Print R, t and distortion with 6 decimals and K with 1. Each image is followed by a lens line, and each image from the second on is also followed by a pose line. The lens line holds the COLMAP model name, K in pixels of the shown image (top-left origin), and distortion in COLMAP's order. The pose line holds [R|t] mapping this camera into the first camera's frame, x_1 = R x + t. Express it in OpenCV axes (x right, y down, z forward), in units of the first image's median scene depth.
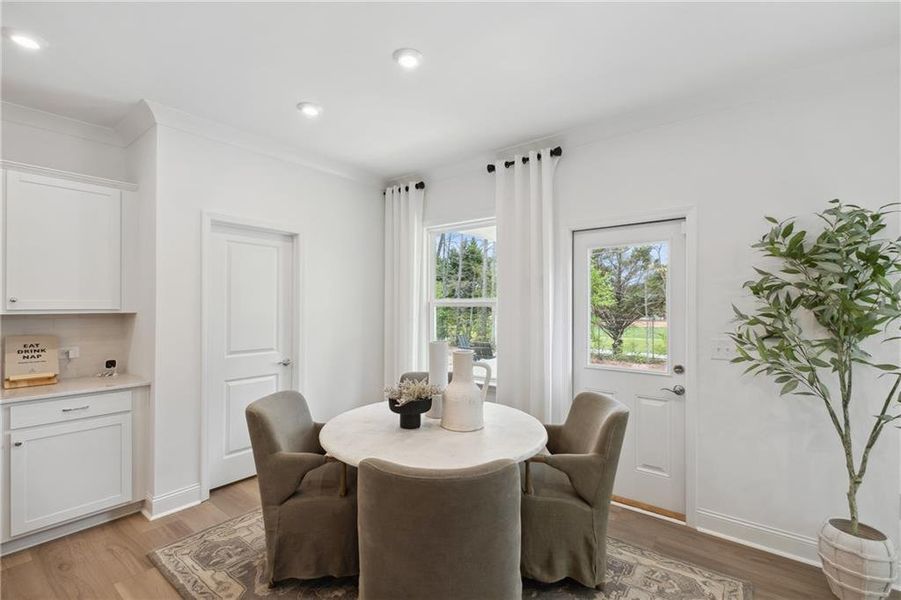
lens RADIAL K [[410.3, 0, 450.5], [0, 410.3, 300.0], [0, 0, 1]] dist [-0.001253, -0.000228]
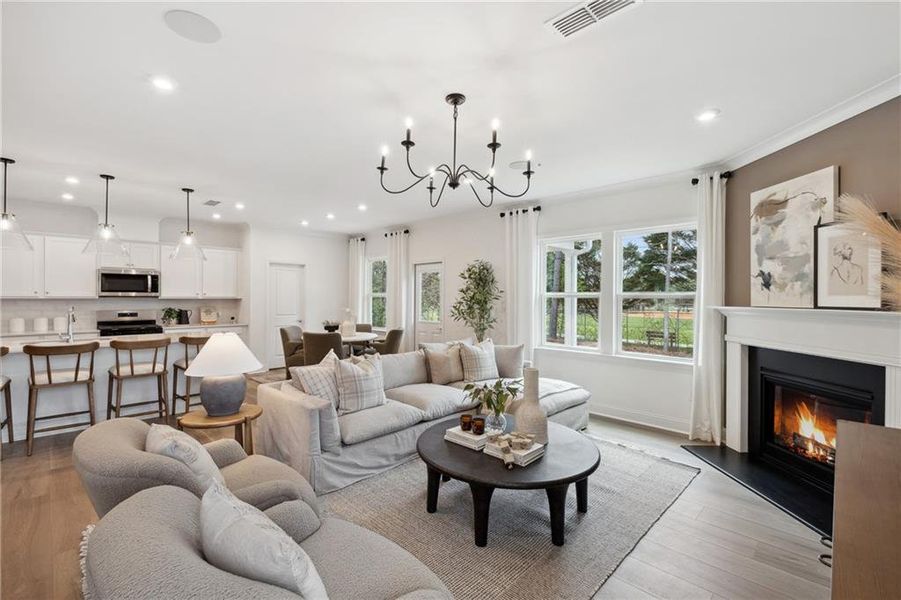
lens RADIAL K [[399.8, 0, 441.6], [0, 399.8, 296.4], [0, 0, 1]] dist [0.001309, 0.000084]
pose [[0.992768, 0.002840, -0.120014, 0.871758], [-0.001841, 0.999963, 0.008437, -0.006379], [0.120034, -0.008155, 0.992736, -1.501992]]
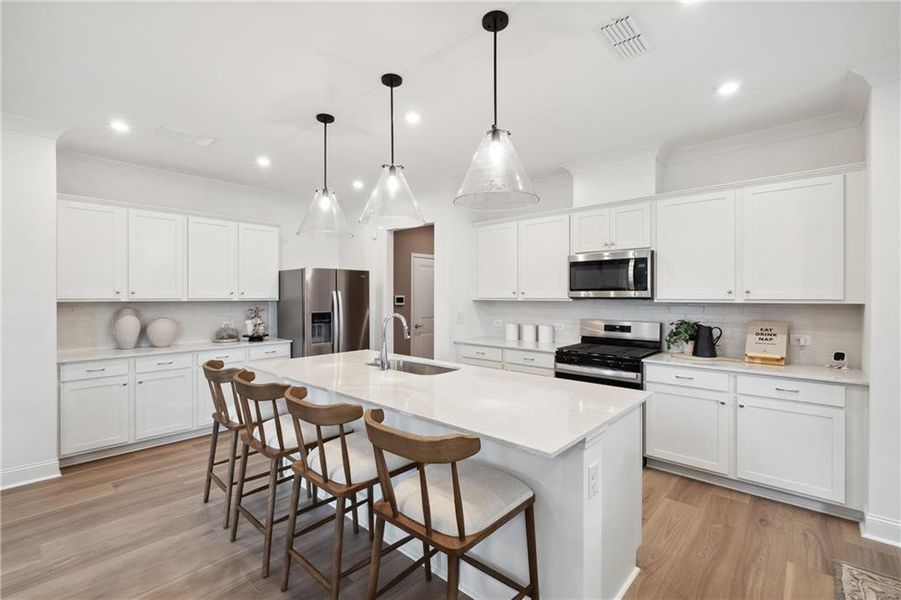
lens RADIAL K [[399.8, 0, 441.6], [0, 399.8, 296.4], [0, 0, 1]] dist [0.001309, 0.000084]
pose [[-0.062717, 0.001680, -0.998030, 0.191000], [0.011081, 0.999938, 0.000987, 0.003631], [0.997970, -0.010997, -0.062732, 0.140173]]
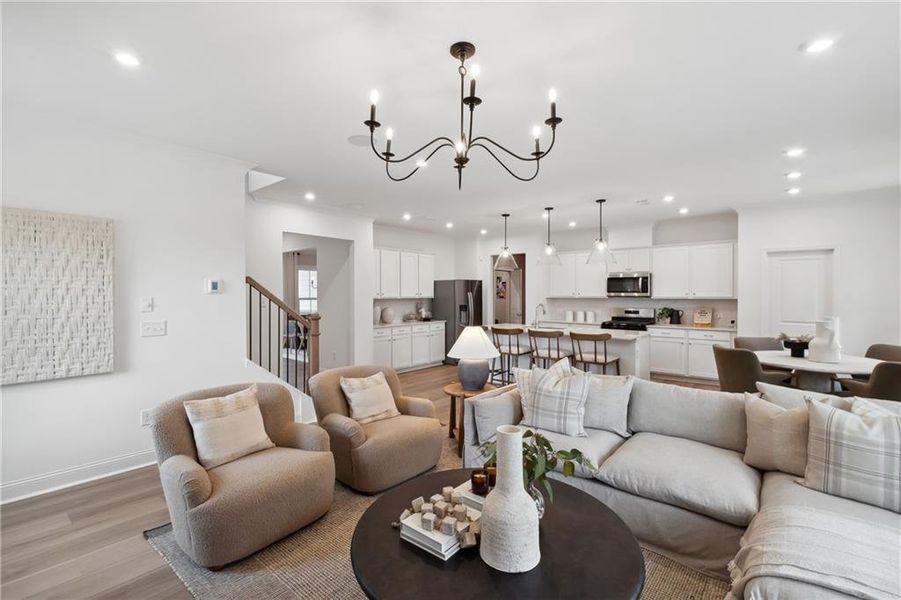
lens RADIAL K [[399.8, 0, 441.6], [0, 399.8, 296.4], [0, 0, 1]] dist [0.001309, 0.000084]
pose [[-0.031261, 0.005516, -0.999496, 1.548660], [0.012096, 0.999914, 0.005140, -0.012722], [0.999438, -0.011929, -0.031325, -0.561925]]
